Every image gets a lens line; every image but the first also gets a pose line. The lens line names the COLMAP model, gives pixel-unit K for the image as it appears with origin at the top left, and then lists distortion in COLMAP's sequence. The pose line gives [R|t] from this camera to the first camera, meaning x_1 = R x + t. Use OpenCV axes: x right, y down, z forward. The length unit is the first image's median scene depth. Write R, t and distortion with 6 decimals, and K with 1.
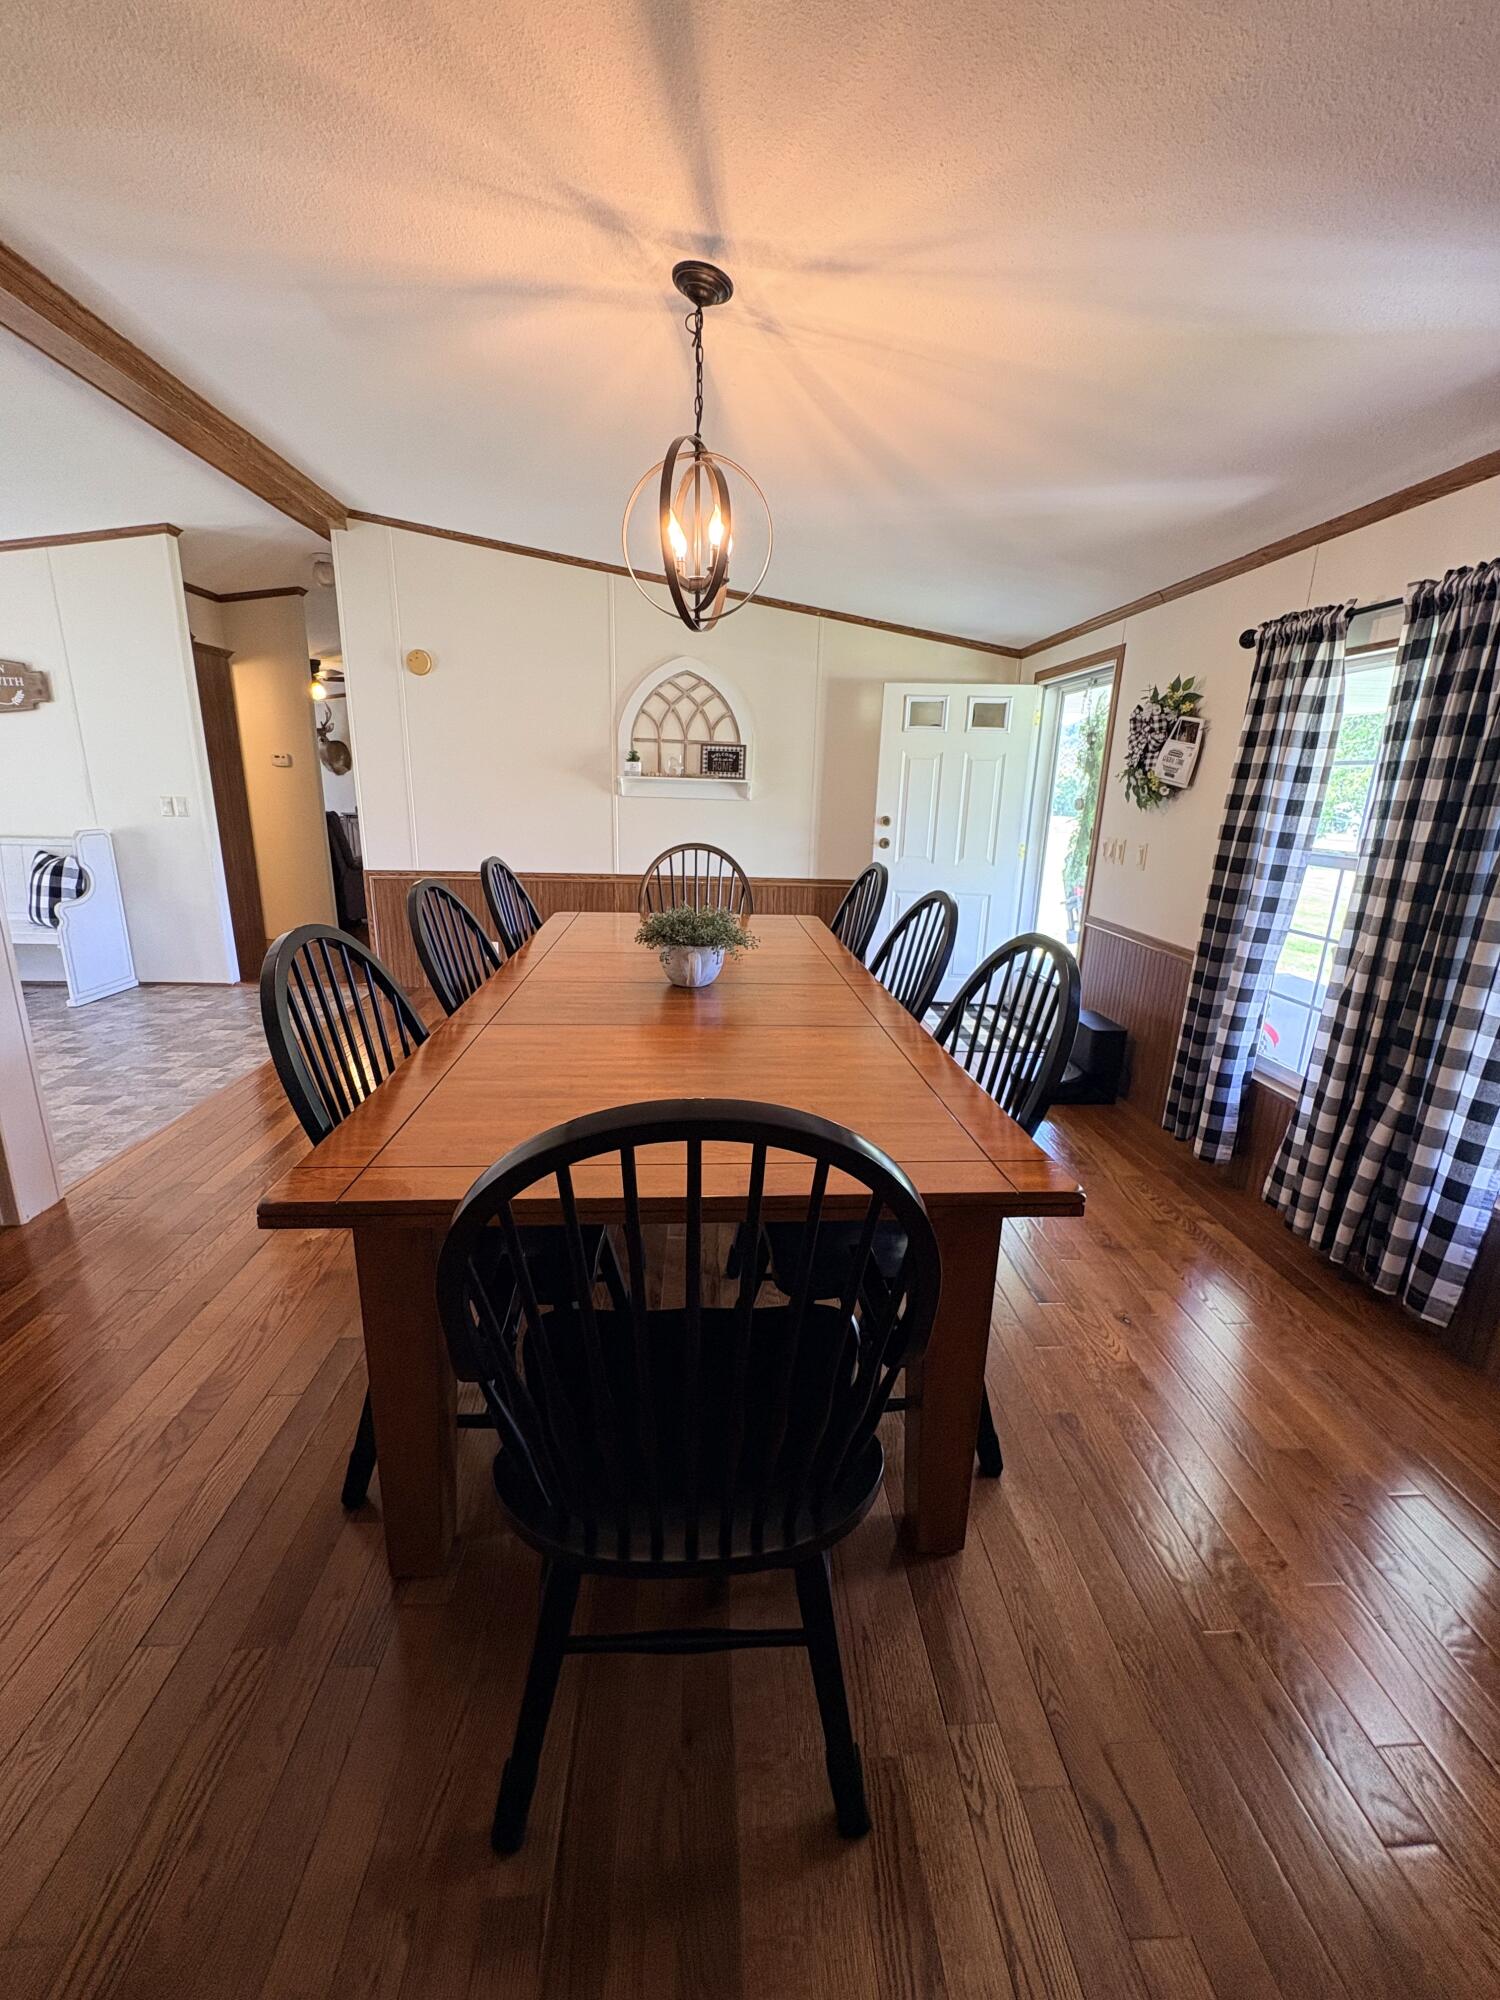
lens RADIAL K [[795.4, 0, 750.0], [0, 795.4, 1000.0], [0, 0, 1]] dist [0.000649, 0.000180]
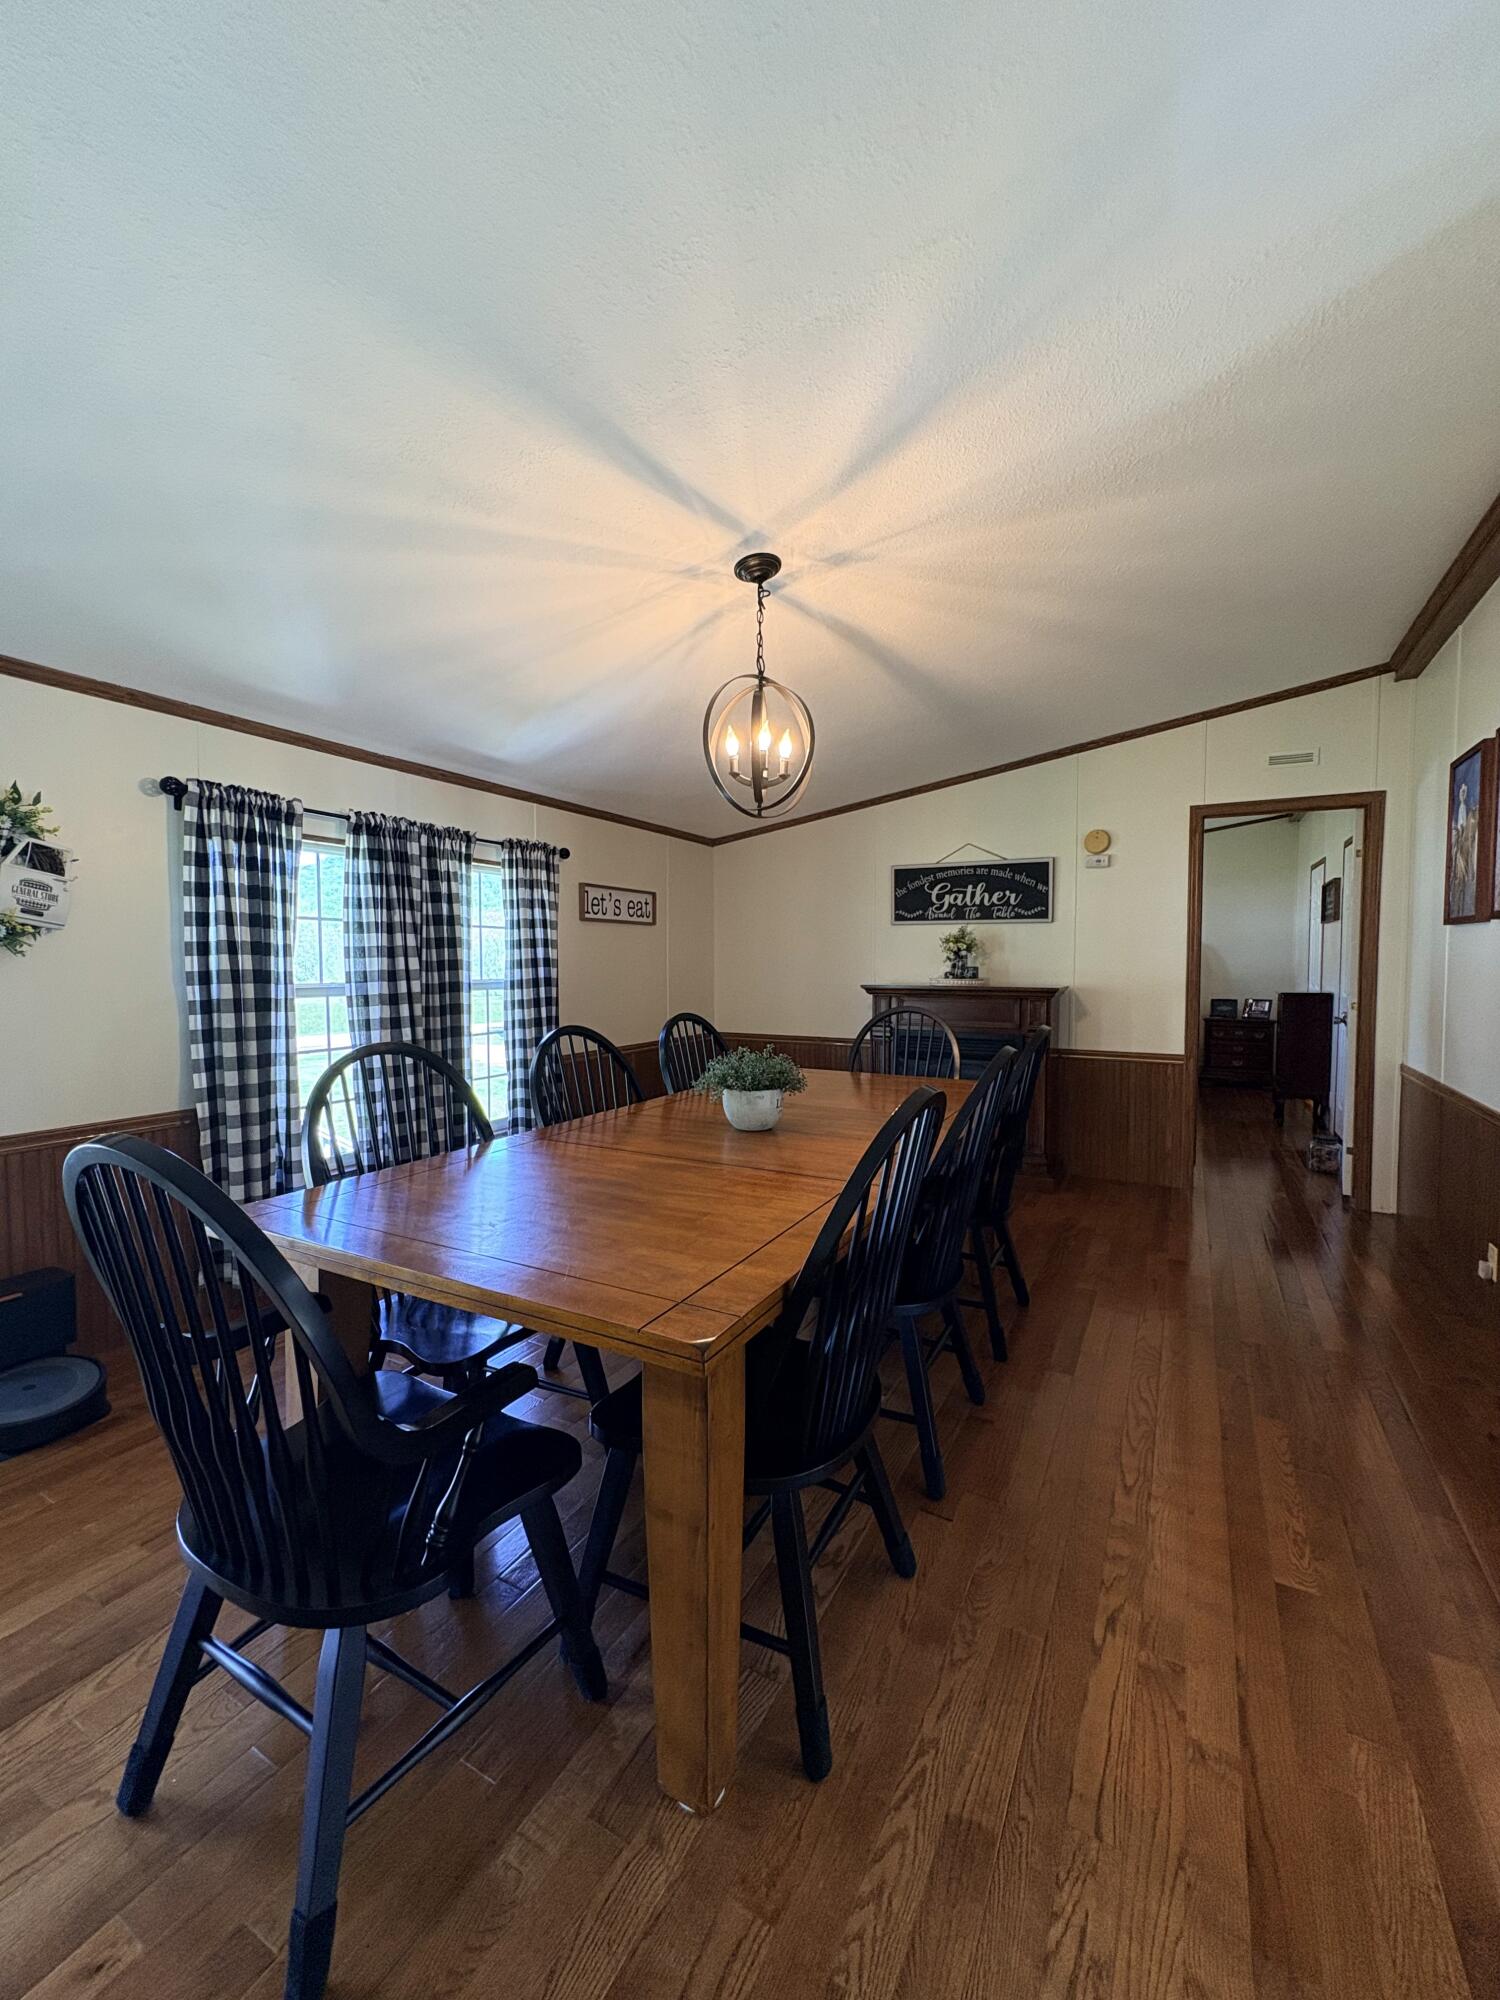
lens RADIAL K [[795.4, 0, 750.0], [0, 795.4, 1000.0], [0, 0, 1]] dist [0.000649, 0.000180]
pose [[-0.844958, -0.062068, 0.531219, -0.595899], [0.109363, 0.952206, 0.285209, -0.468447], [-0.523532, 0.299085, -0.797786, 1.726256]]
